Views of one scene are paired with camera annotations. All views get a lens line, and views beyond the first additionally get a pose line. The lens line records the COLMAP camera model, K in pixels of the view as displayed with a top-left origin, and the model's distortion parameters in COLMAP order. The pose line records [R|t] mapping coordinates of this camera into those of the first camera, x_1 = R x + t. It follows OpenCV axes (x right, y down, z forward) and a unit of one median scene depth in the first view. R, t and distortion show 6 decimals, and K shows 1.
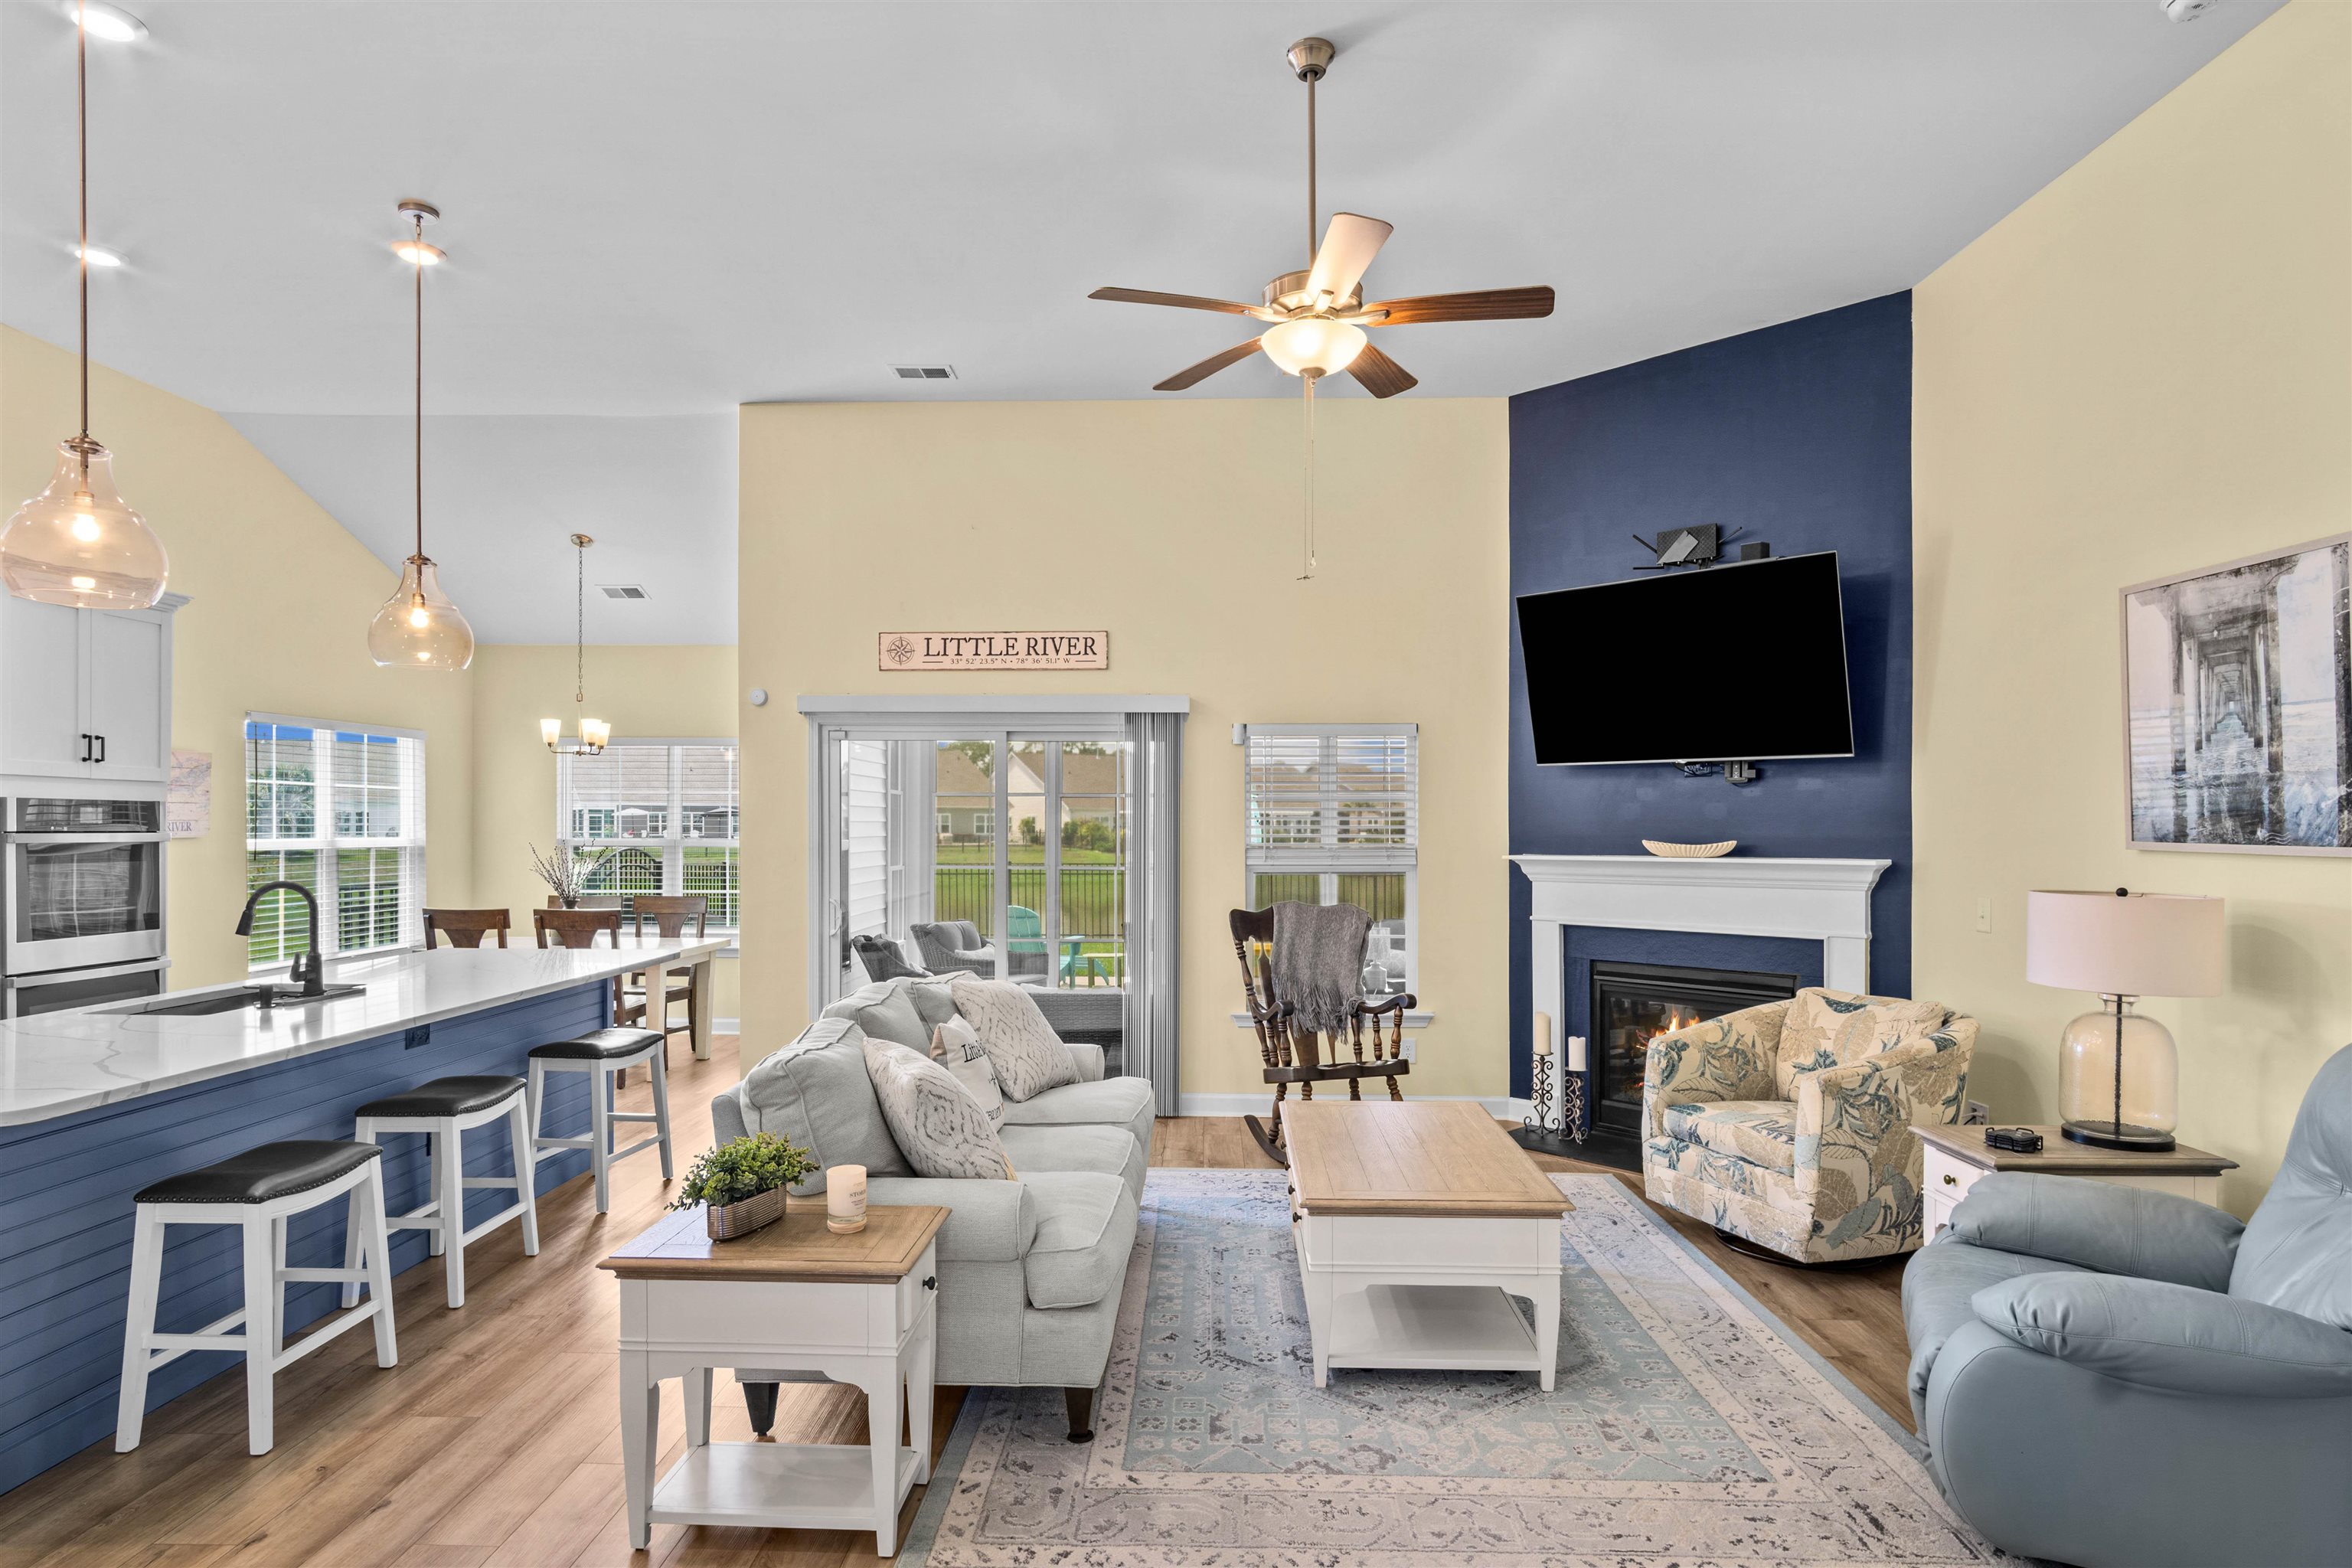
lens RADIAL K [[1281.2, 0, 1176.0], [0, 1281.2, 784.0], [0, 0, 1]] dist [-0.008857, 0.006852]
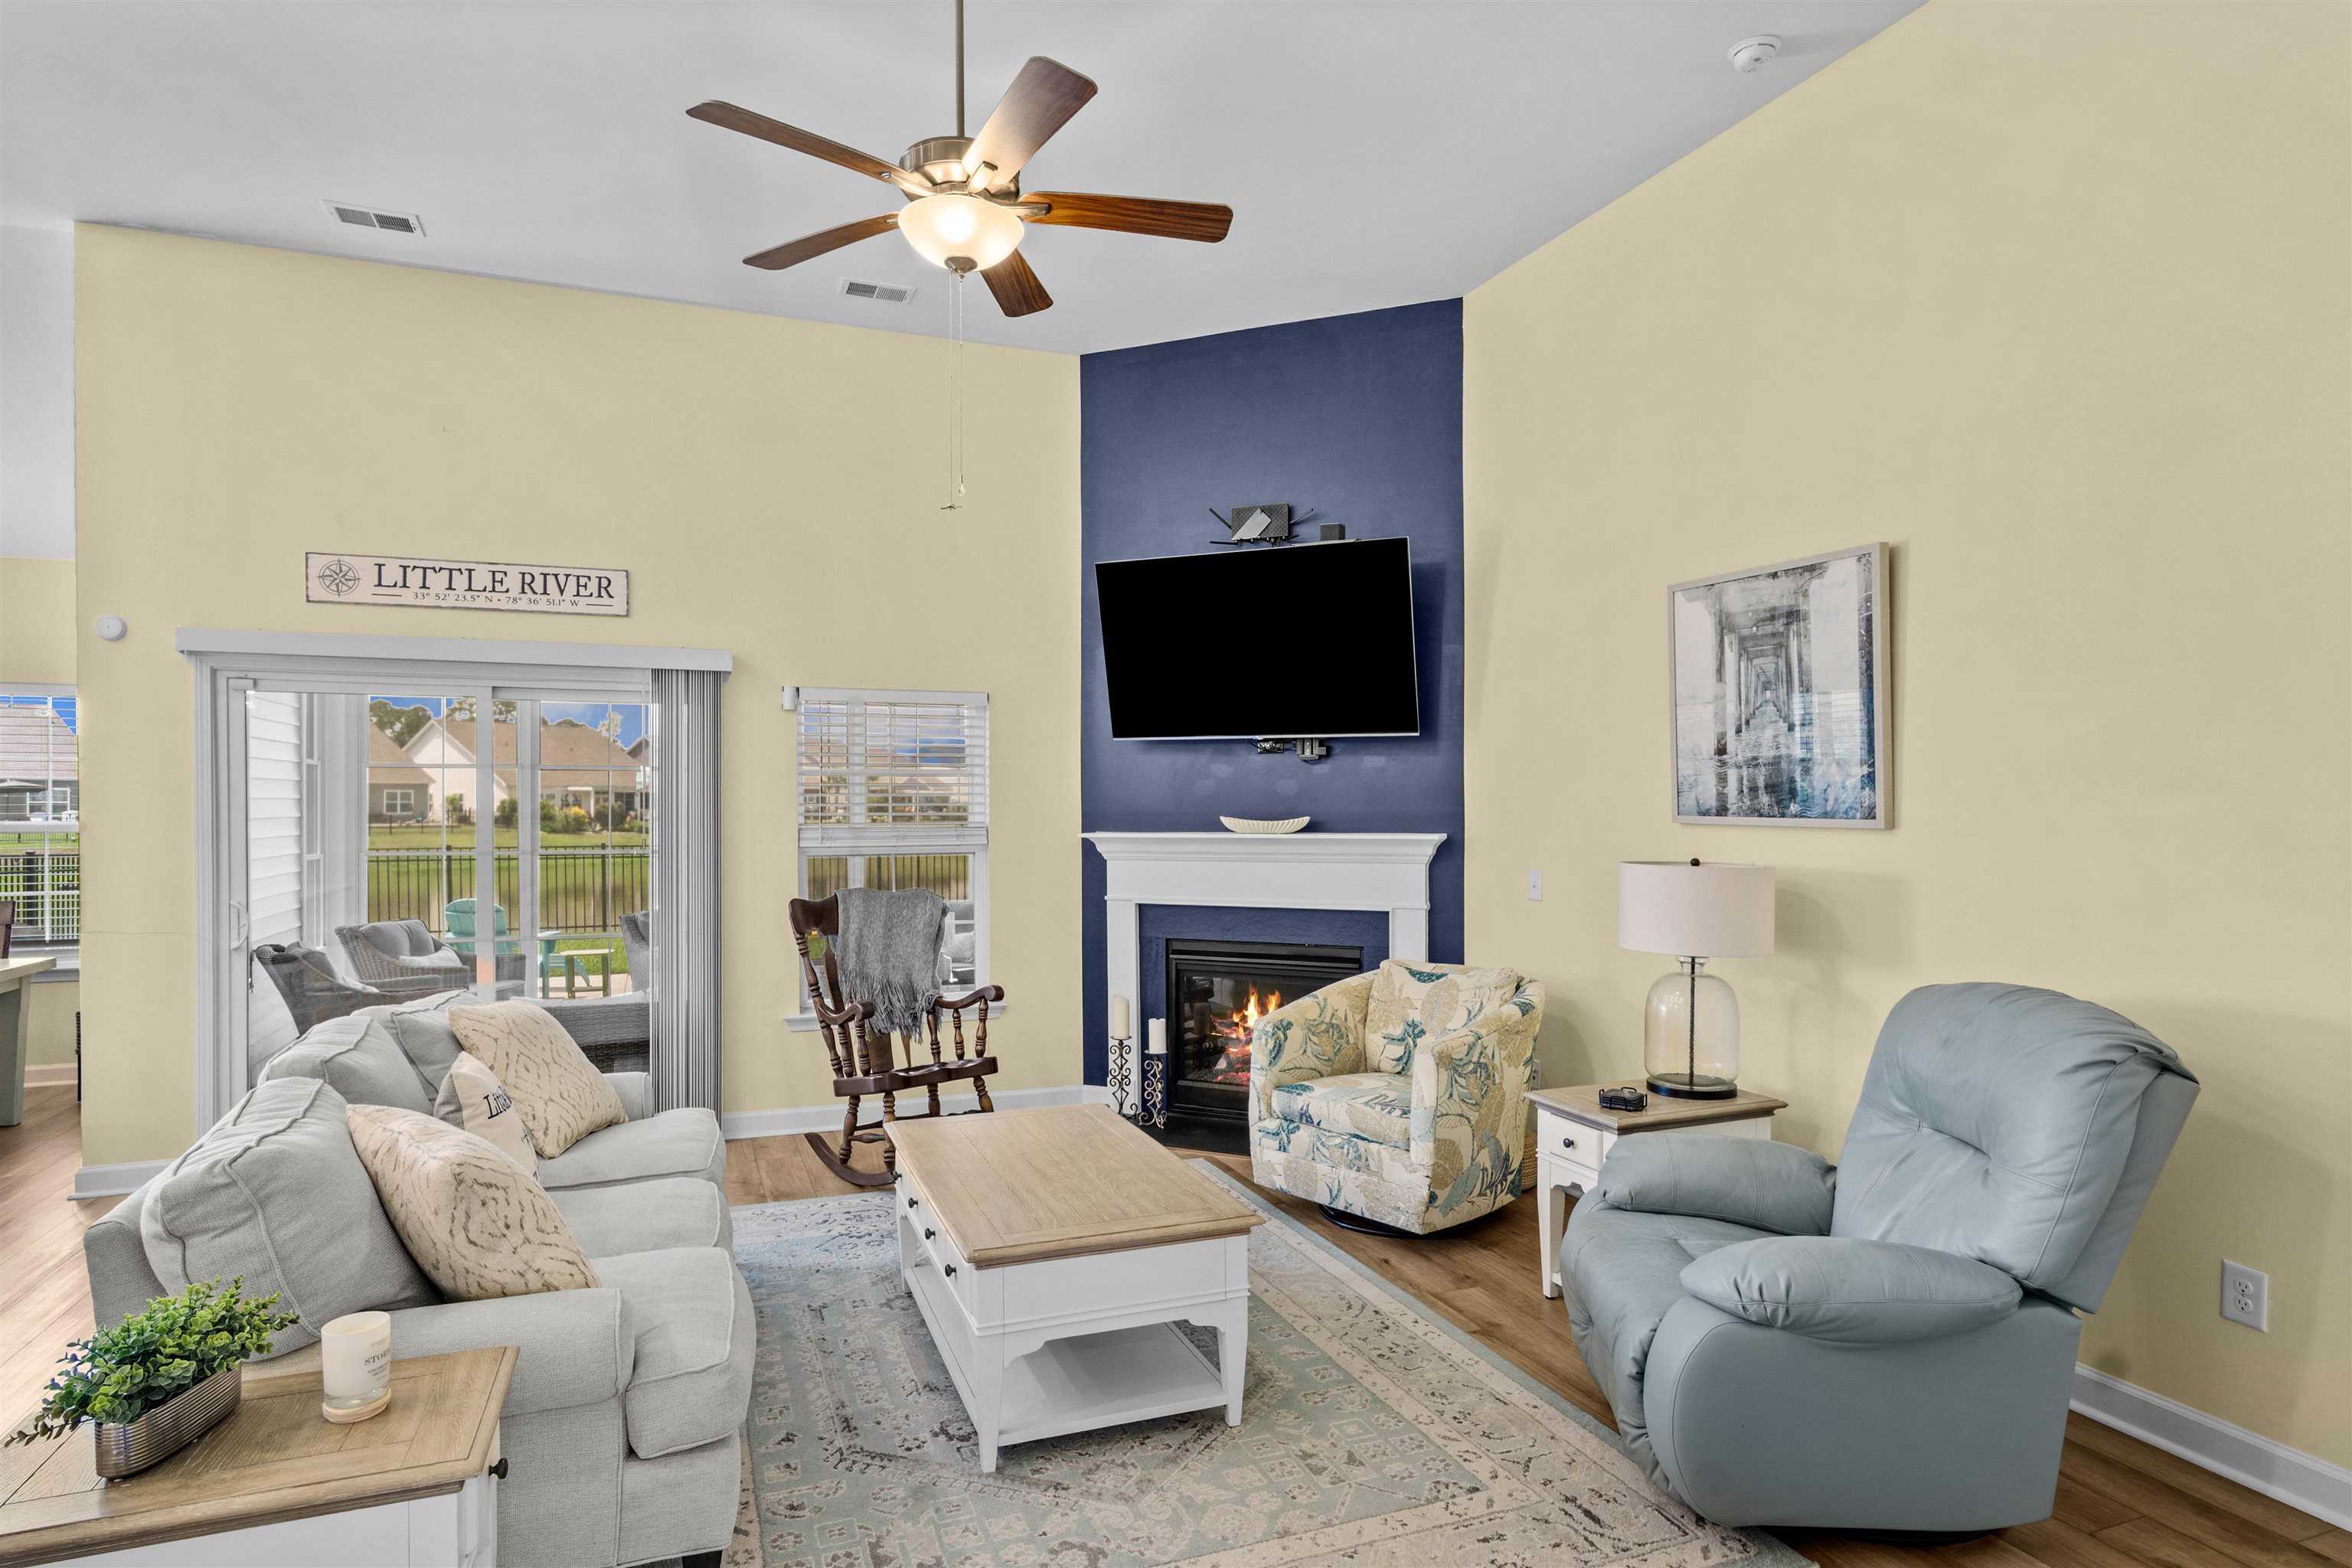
lens RADIAL K [[1281.2, 0, 1176.0], [0, 1281.2, 784.0], [0, 0, 1]] dist [-0.008857, 0.006852]
pose [[0.921784, 0.004183, 0.387681, -0.078004], [-0.011031, 0.999820, 0.015440, 0.005273], [-0.387547, -0.018509, 0.921664, 0.146576]]
